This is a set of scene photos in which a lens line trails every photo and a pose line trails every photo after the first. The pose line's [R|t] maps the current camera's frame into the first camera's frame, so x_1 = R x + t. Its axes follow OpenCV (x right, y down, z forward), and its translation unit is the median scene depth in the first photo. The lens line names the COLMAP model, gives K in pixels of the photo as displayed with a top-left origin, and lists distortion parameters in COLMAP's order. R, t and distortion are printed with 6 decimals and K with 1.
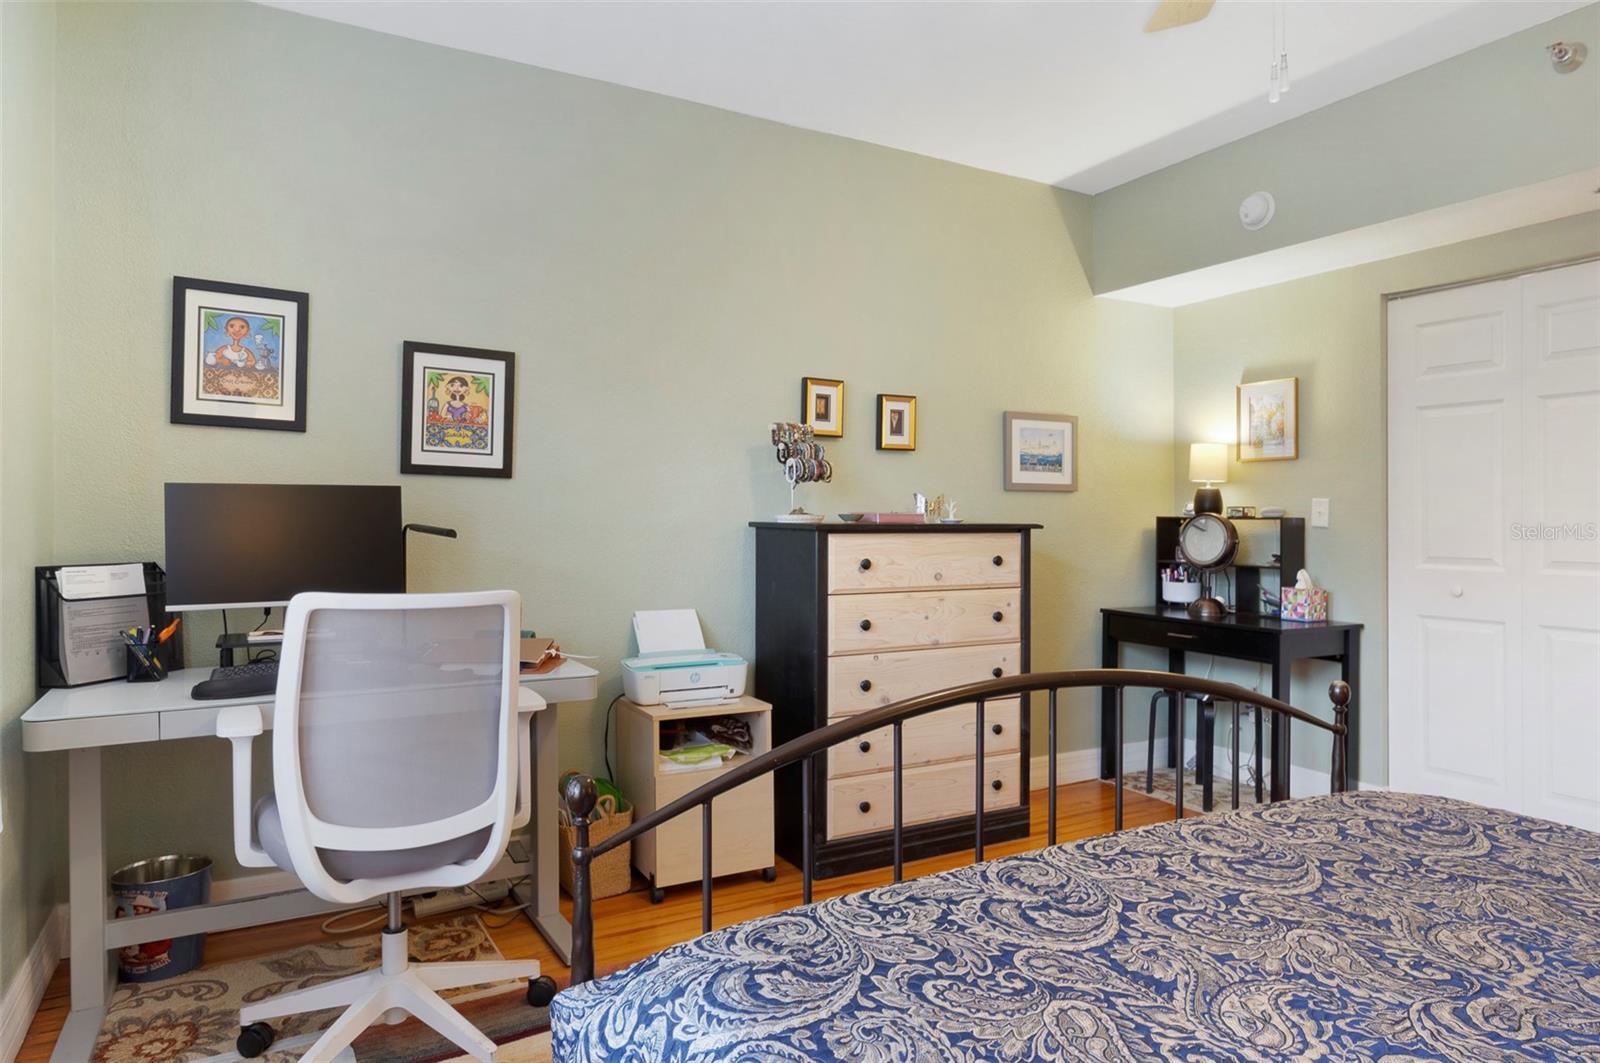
lens RADIAL K [[952.2, 0, 790.6], [0, 952.2, 531.5], [0, 0, 1]] dist [-0.012722, 0.001346]
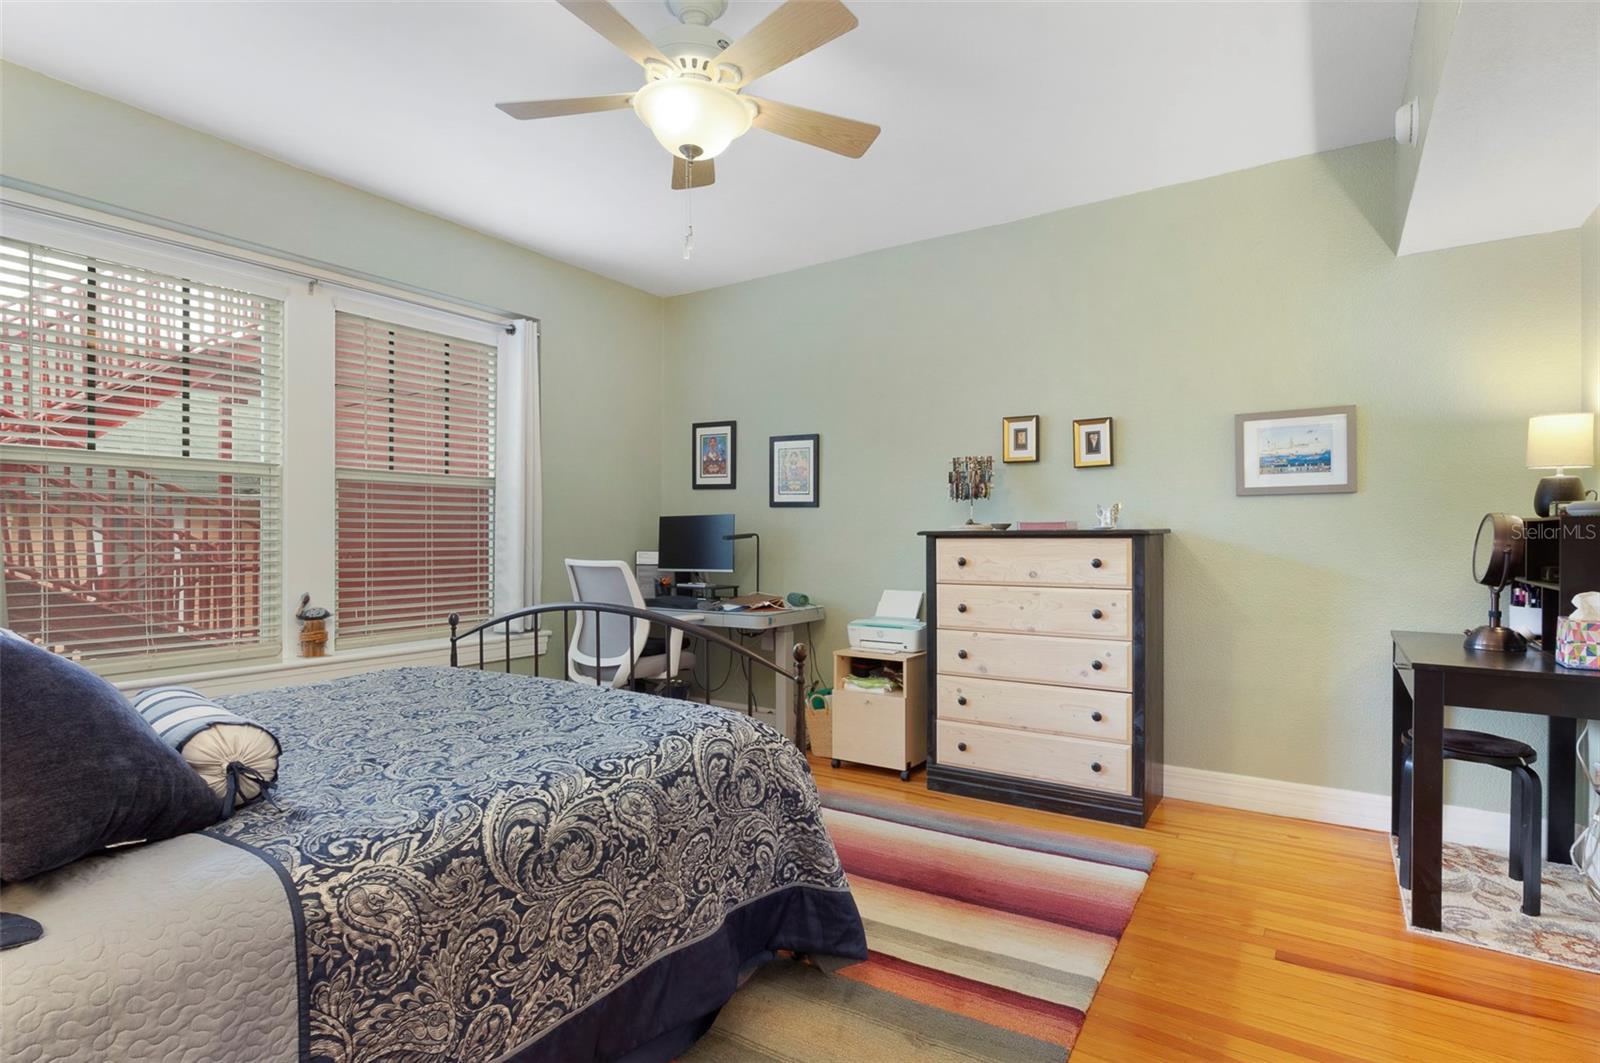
lens RADIAL K [[823.1, 0, 798.7], [0, 823.1, 526.0], [0, 0, 1]] dist [0.006134, 0.000851]
pose [[0.463854, -0.015226, -0.885781, 0.946155], [-0.002466, 0.999826, -0.018477, 0.005923], [0.885908, 0.010755, 0.463736, 0.259621]]
